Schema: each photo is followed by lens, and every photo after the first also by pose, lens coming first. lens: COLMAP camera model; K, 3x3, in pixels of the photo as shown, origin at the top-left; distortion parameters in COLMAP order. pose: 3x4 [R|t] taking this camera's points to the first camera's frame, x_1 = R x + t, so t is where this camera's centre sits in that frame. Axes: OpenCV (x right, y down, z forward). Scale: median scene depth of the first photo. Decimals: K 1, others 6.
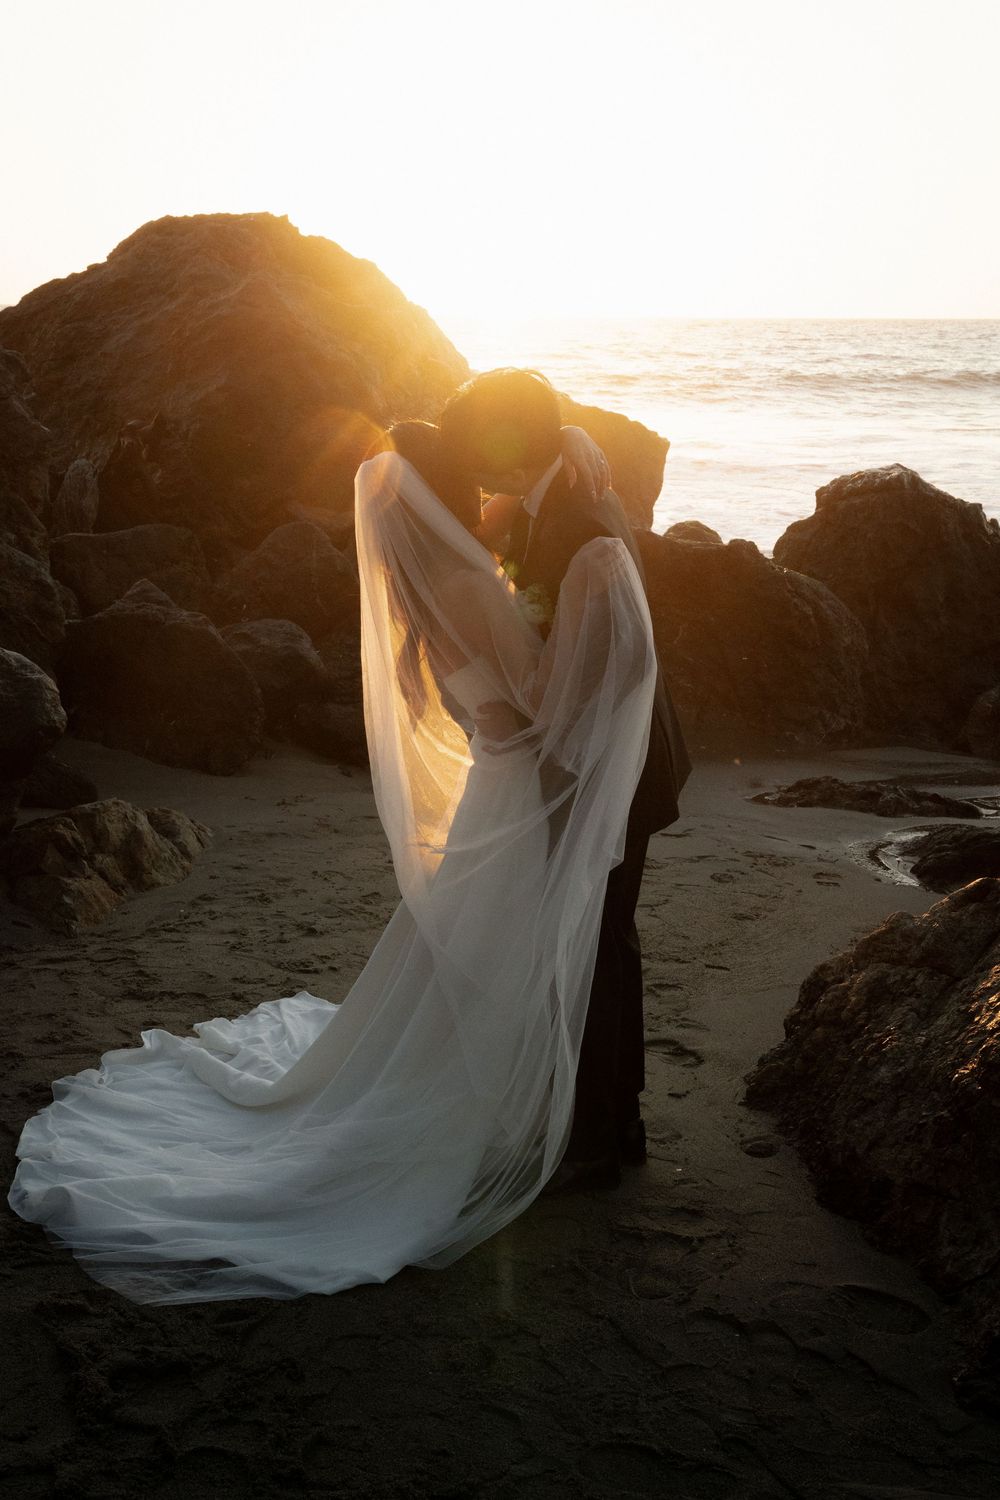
lens RADIAL K [[1796.6, 0, 500.0], [0, 1796.6, 750.0], [0, 0, 1]] dist [0.209251, -0.480260]
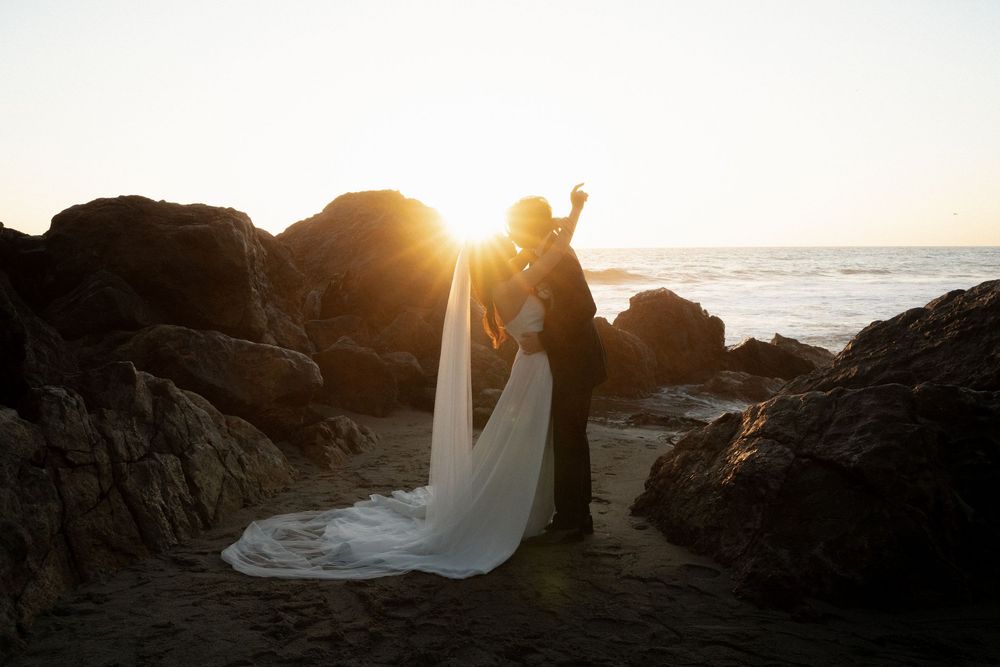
lens RADIAL K [[817.6, 0, 500.0], [0, 817.6, 333.5], [0, 0, 1]] dist [-0.034178, -0.061574]
pose [[0.999296, -0.027744, 0.025250, -0.036958], [0.030835, 0.990820, -0.131625, 0.066687], [-0.021366, 0.132311, 0.990978, -0.045466]]
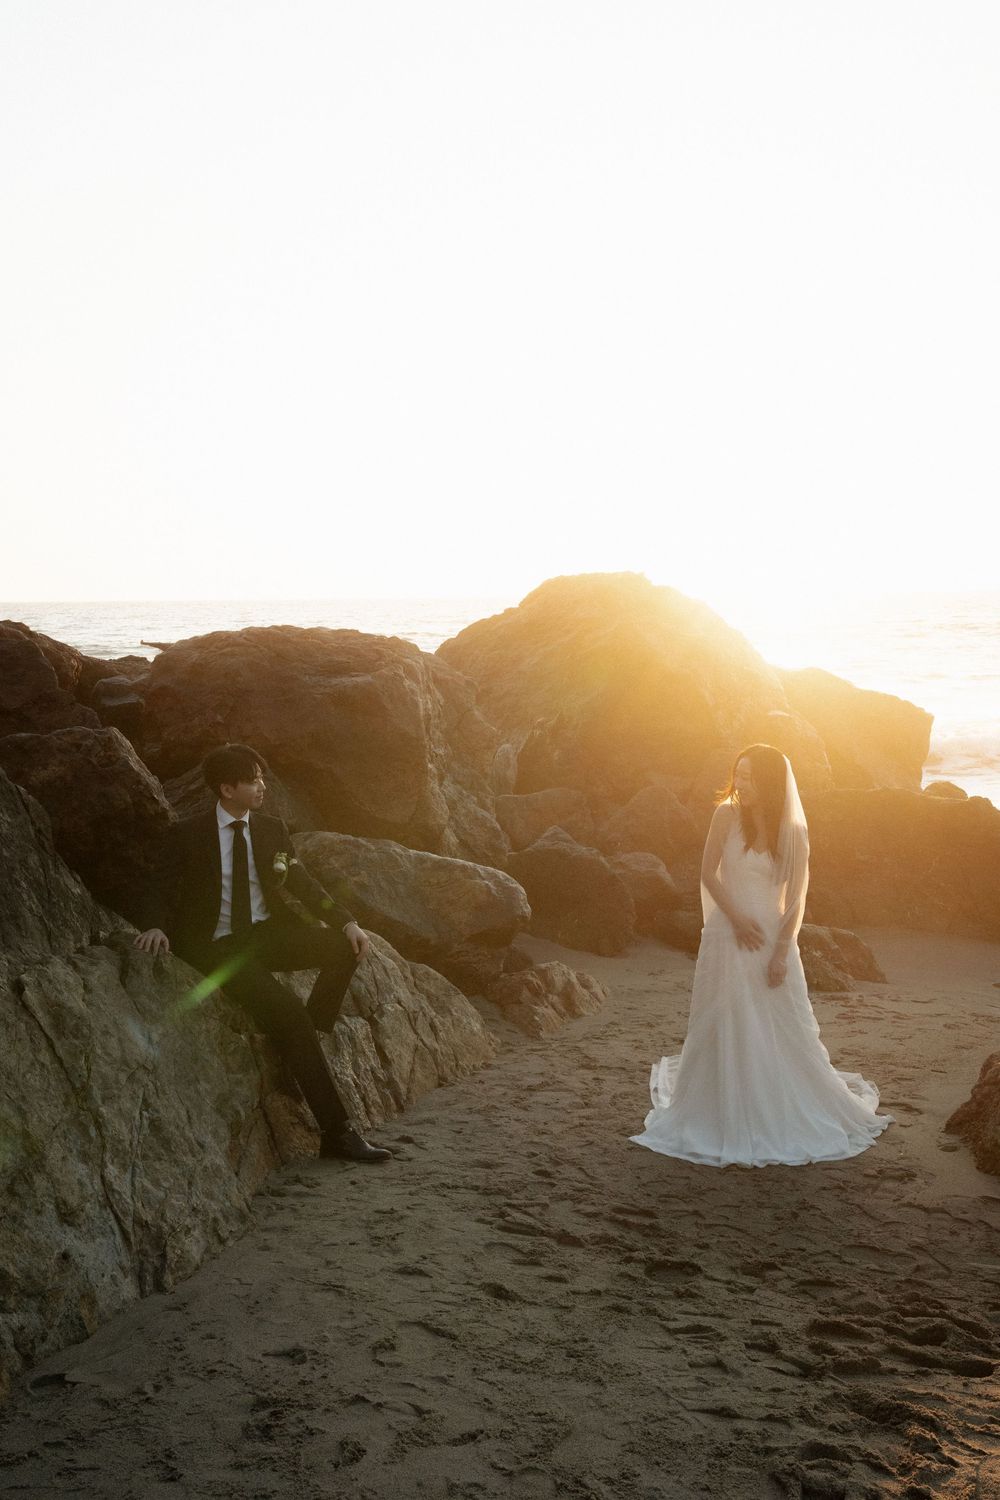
lens RADIAL K [[1575.9, 0, 500.0], [0, 1575.9, 750.0], [0, 0, 1]] dist [0.122669, -0.346369]
pose [[0.982779, -0.007545, -0.184628, 0.000537], [-0.018130, 0.990408, -0.136977, 0.034297], [0.183891, 0.137966, 0.973216, -0.422746]]
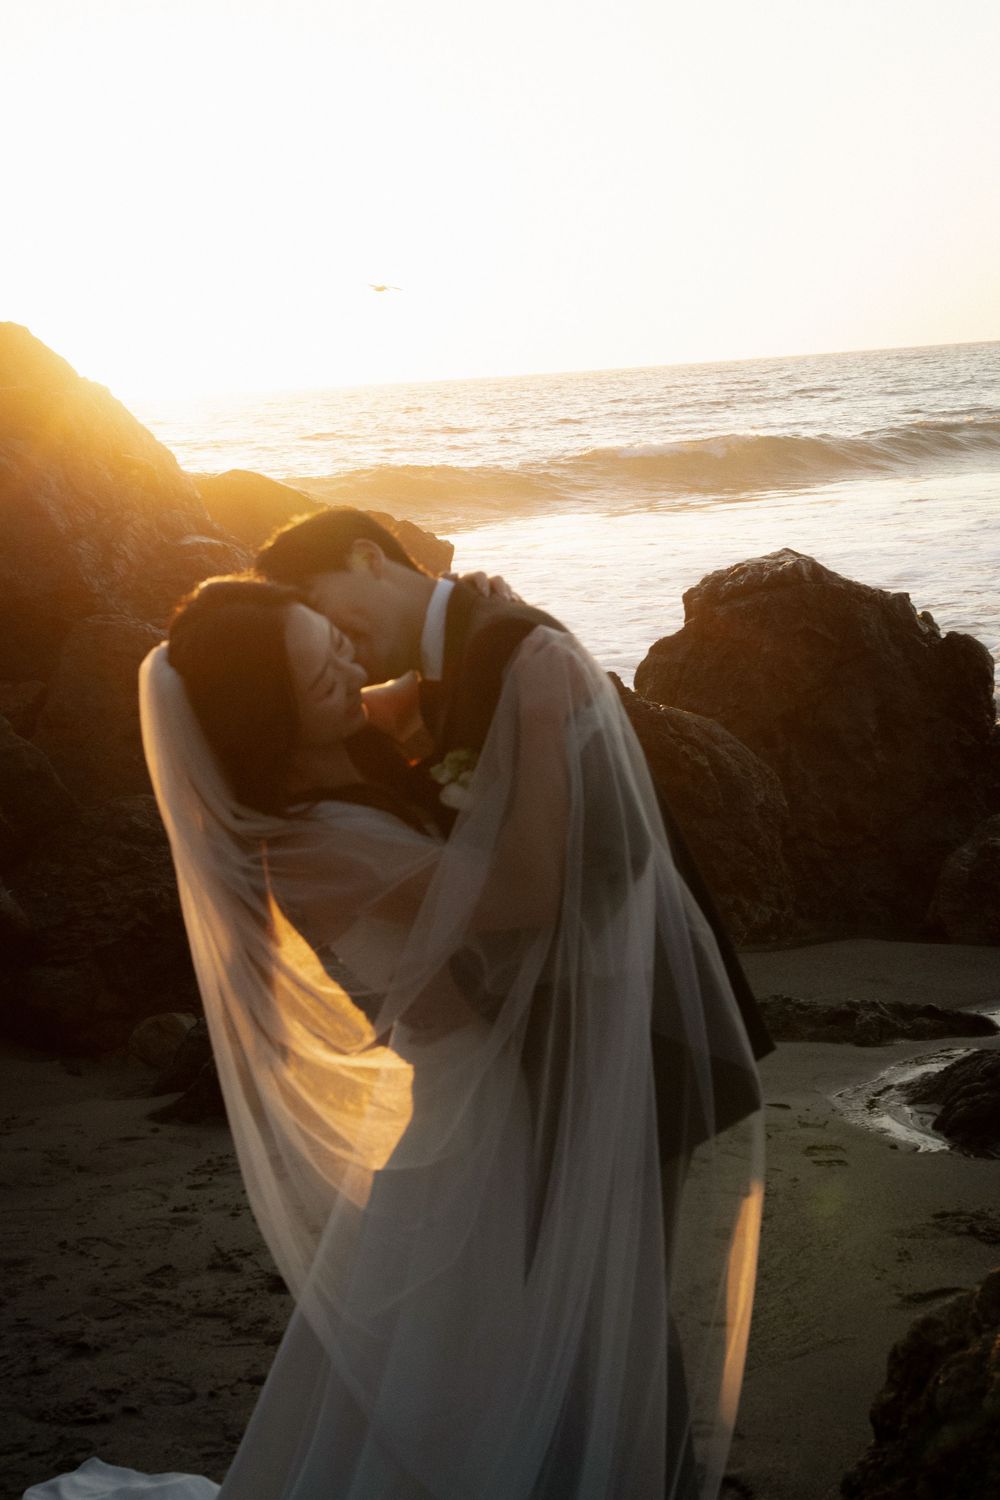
lens RADIAL K [[2458.8, 0, 503.6], [0, 2458.8, 758.9], [0, 0, 1]] dist [0.489952, -2.024959]
pose [[0.988183, -0.095941, 0.119539, -0.039923], [0.105842, 0.991207, -0.079417, -0.015769], [-0.110868, 0.091131, 0.989648, 0.085479]]
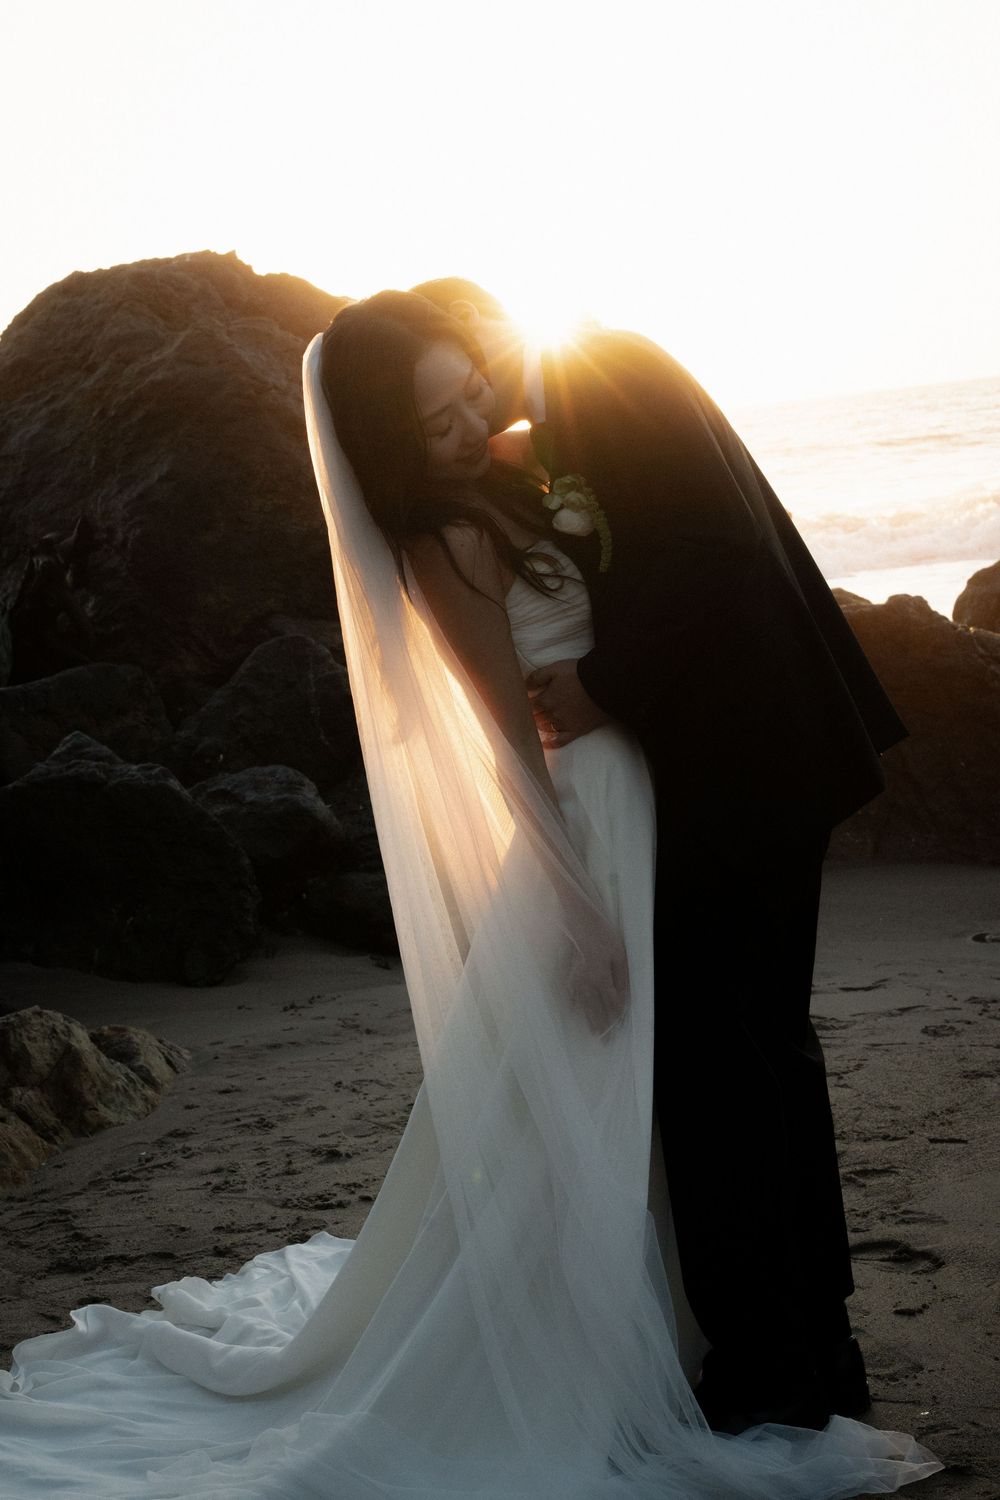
lens RADIAL K [[2404.0, 0, 510.4], [0, 2404.0, 733.0], [0, 0, 1]] dist [0.457017, -1.882284]
pose [[0.992386, -0.118623, -0.033144, 0.008353], [0.114245, 0.987101, -0.112162, 0.049398], [0.046022, 0.107522, 0.993137, 0.079532]]
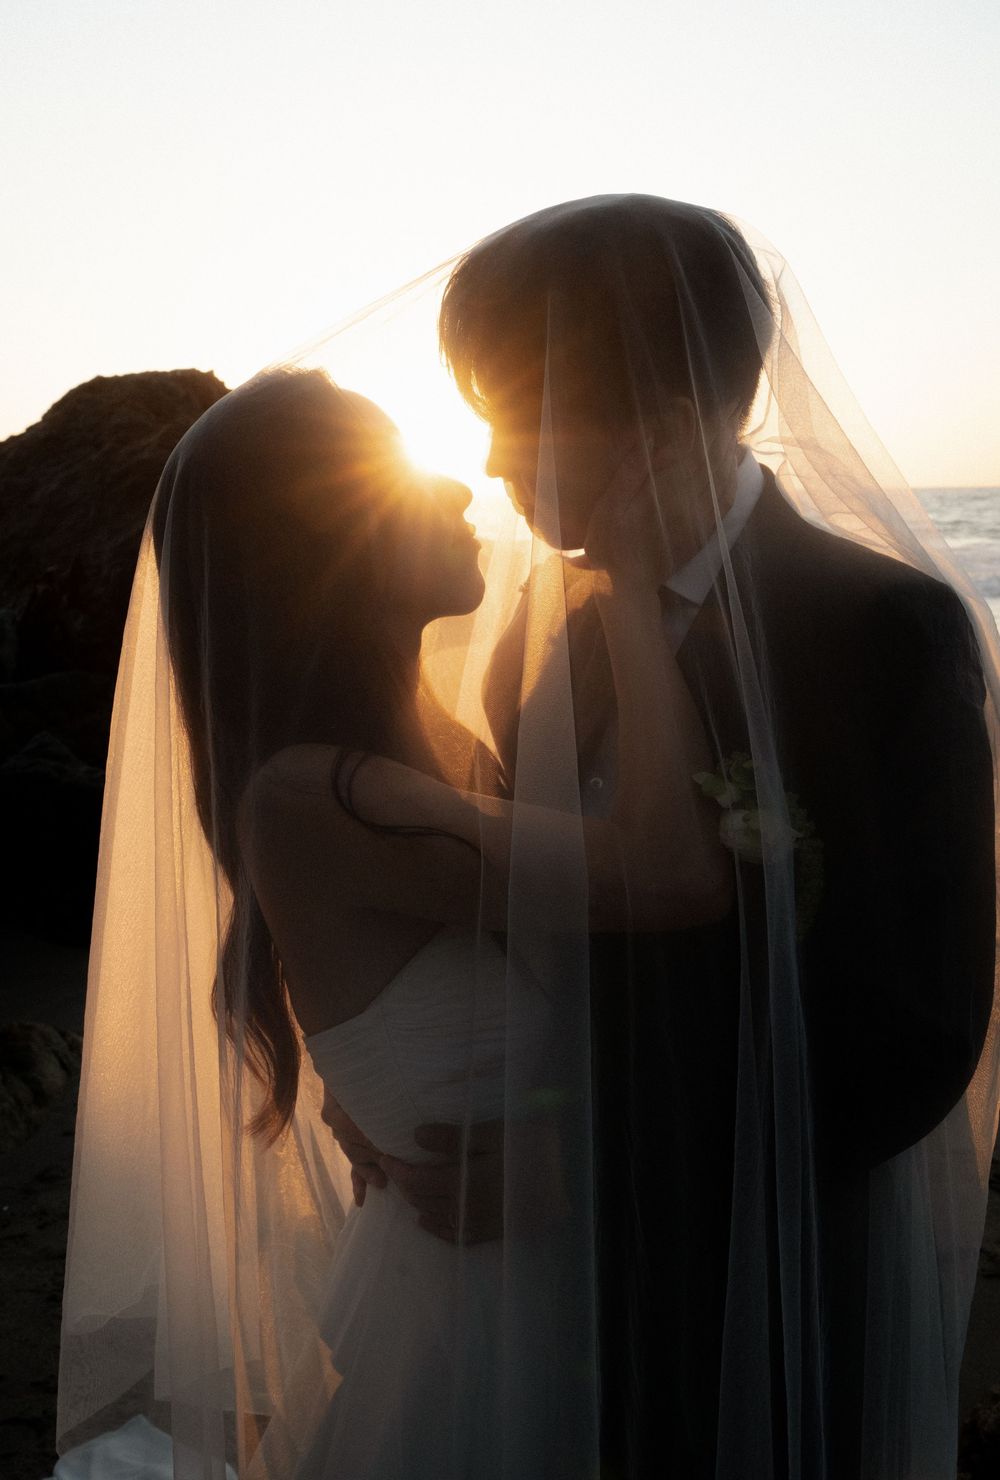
lens RADIAL K [[1441.8, 0, 500.0], [0, 1441.8, 740.0], [0, 0, 1]] dist [0.003497, 0.001928]
pose [[0.998200, -0.040011, 0.044667, 0.001695], [0.042877, 0.996951, -0.065187, -0.047854], [-0.041922, 0.066984, 0.996873, 0.387194]]
